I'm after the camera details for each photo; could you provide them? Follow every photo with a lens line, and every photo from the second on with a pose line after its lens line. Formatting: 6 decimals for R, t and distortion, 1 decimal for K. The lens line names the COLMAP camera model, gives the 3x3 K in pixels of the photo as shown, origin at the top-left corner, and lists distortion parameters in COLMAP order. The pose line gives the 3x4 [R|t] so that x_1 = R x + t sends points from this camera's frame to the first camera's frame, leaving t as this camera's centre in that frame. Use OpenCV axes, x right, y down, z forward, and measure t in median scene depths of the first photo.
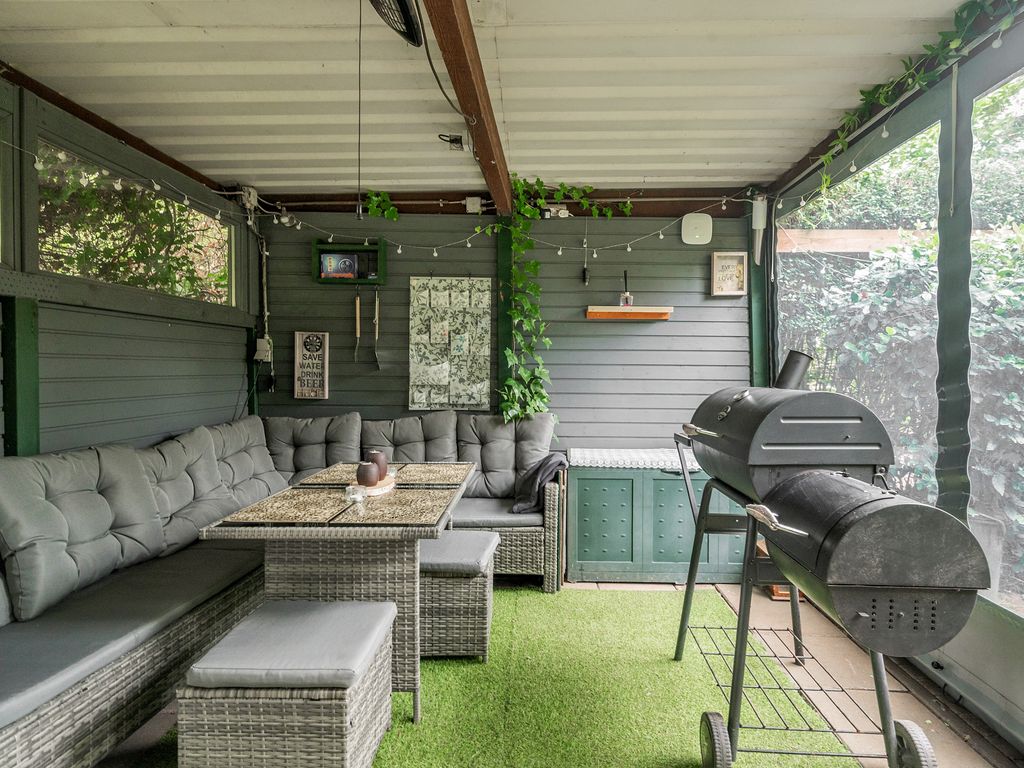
lens RADIAL K [[586.9, 0, 512.0], [0, 586.9, 384.0], [0, 0, 1]] dist [0.000579, 0.000293]
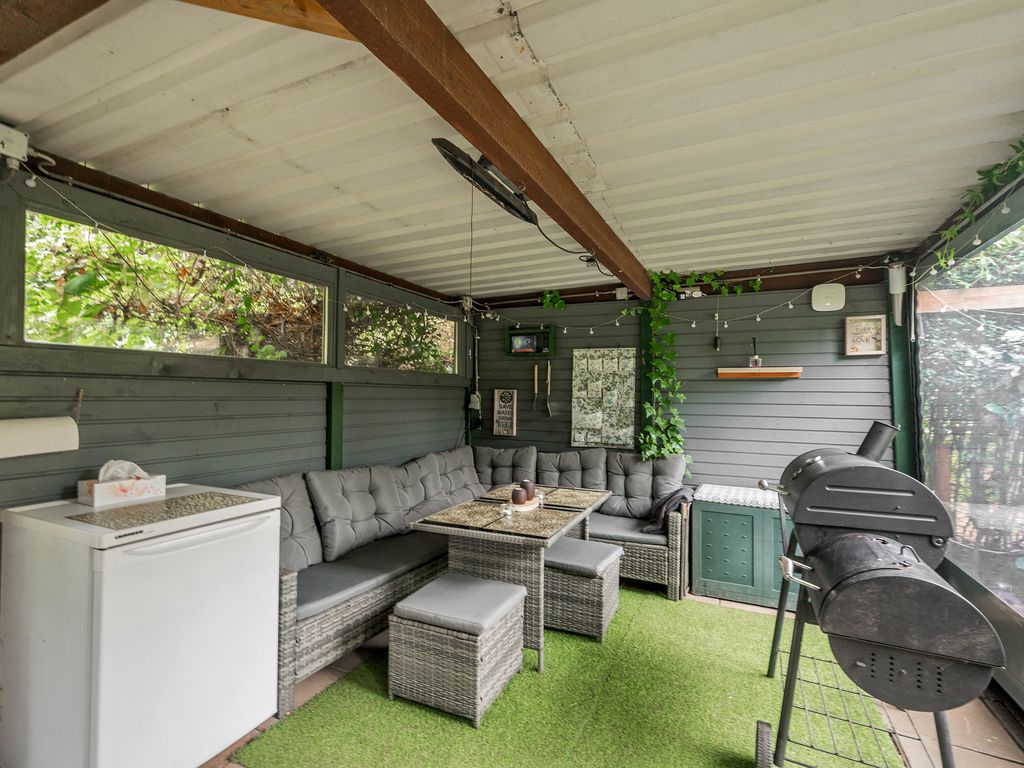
lens RADIAL K [[470.6, 0, 508.9], [0, 470.6, 397.7], [0, 0, 1]] dist [-0.000750, -0.000484]
pose [[0.920377, 0.014612, -0.390758, 0.128825], [-0.024783, 0.999472, -0.020998, -0.046213], [0.390245, 0.029010, 0.920254, -0.072461]]
